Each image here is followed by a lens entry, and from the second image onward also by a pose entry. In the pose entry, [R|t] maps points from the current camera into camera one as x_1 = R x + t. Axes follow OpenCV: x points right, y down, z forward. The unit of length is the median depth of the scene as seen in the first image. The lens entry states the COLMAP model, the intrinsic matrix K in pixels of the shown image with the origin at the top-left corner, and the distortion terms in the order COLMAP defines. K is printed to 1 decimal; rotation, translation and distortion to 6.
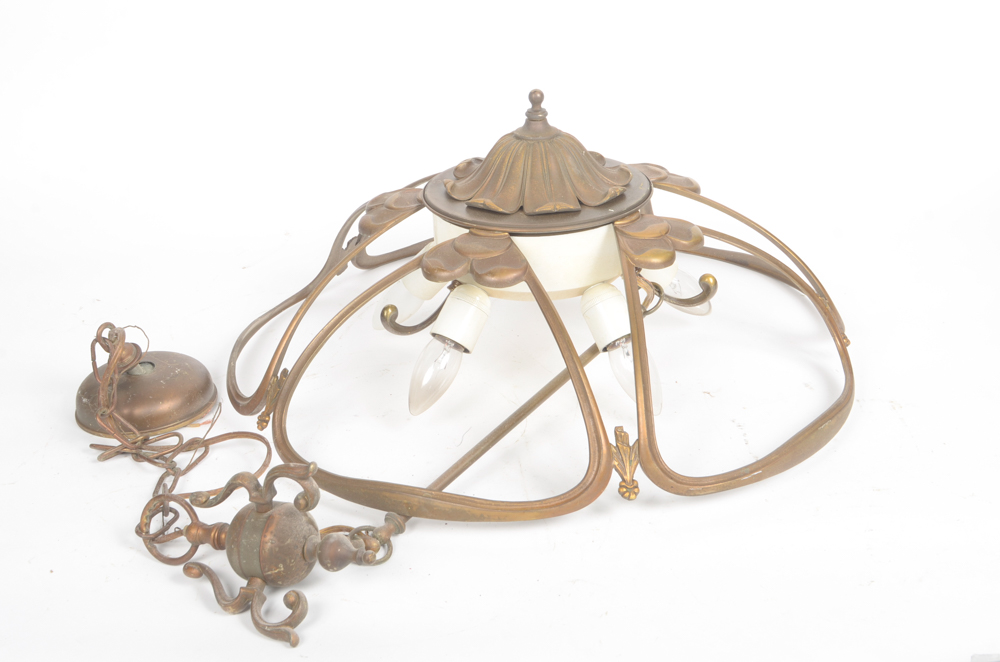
lens RADIAL K [[1375.2, 0, 500.0], [0, 1375.2, 331.0], [0, 0, 1]] dist [0.003431, 0.021577]
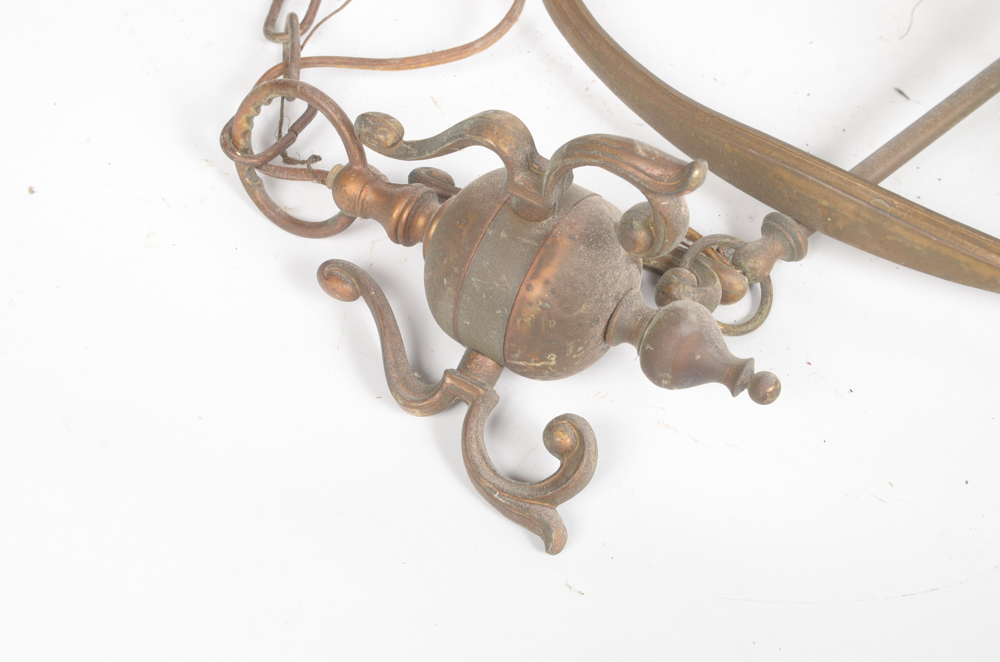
lens RADIAL K [[1375.2, 0, 500.0], [0, 1375.2, 331.0], [0, 0, 1]] dist [0.003431, 0.021577]
pose [[0.976015, 0.217353, 0.012376, -0.179744], [-0.197318, 0.859165, 0.472124, -0.031179], [0.091985, -0.463241, 0.881446, 0.624687]]
